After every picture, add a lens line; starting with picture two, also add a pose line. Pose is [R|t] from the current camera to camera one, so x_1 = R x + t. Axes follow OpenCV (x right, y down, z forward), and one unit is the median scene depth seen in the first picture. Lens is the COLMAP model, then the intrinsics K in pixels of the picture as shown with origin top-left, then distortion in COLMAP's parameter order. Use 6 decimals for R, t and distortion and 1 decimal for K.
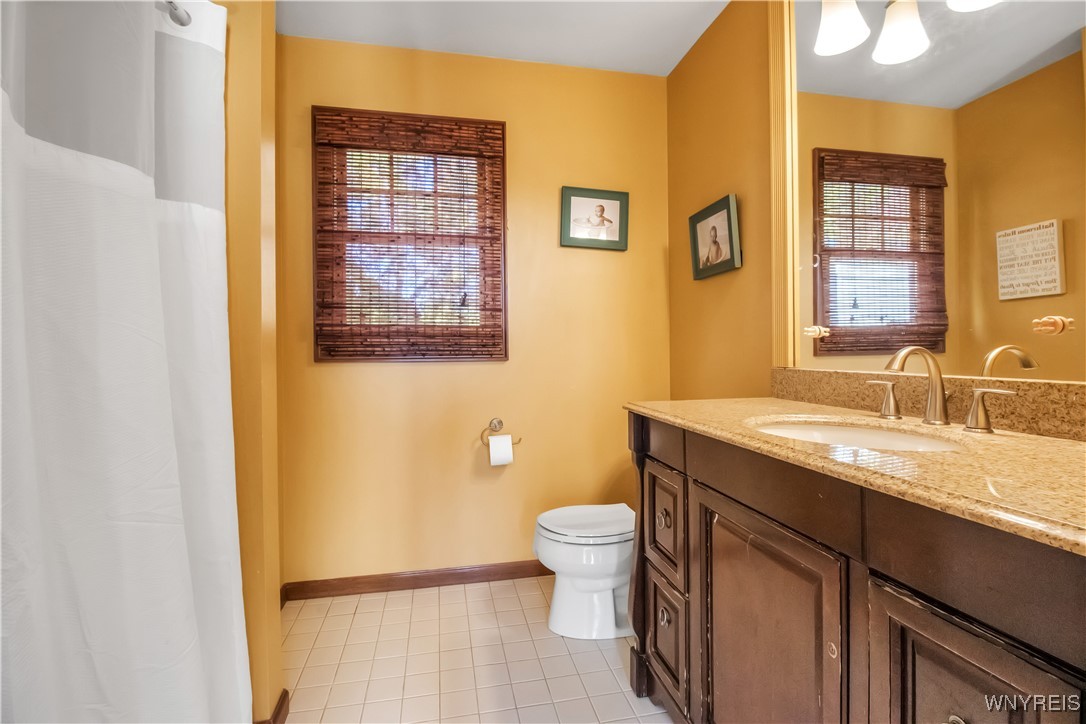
lens RADIAL K [[500.2, 0, 546.4], [0, 500.2, 353.8], [0, 0, 1]] dist [-0.003293, -0.001155]
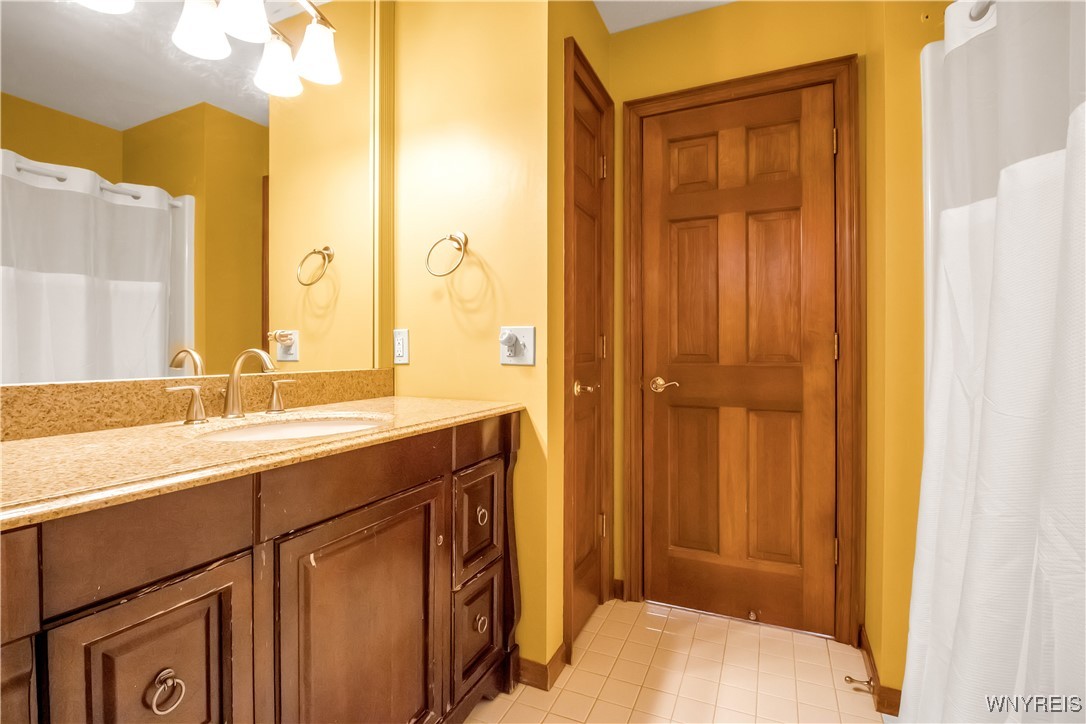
lens RADIAL K [[500.2, 0, 546.4], [0, 500.2, 353.8], [0, 0, 1]] dist [-0.003293, -0.001155]
pose [[-0.802652, -0.002495, 0.596442, -0.411933], [0.002864, 0.999964, 0.008038, -0.010701], [-0.596441, 0.008160, -0.802616, 1.305191]]
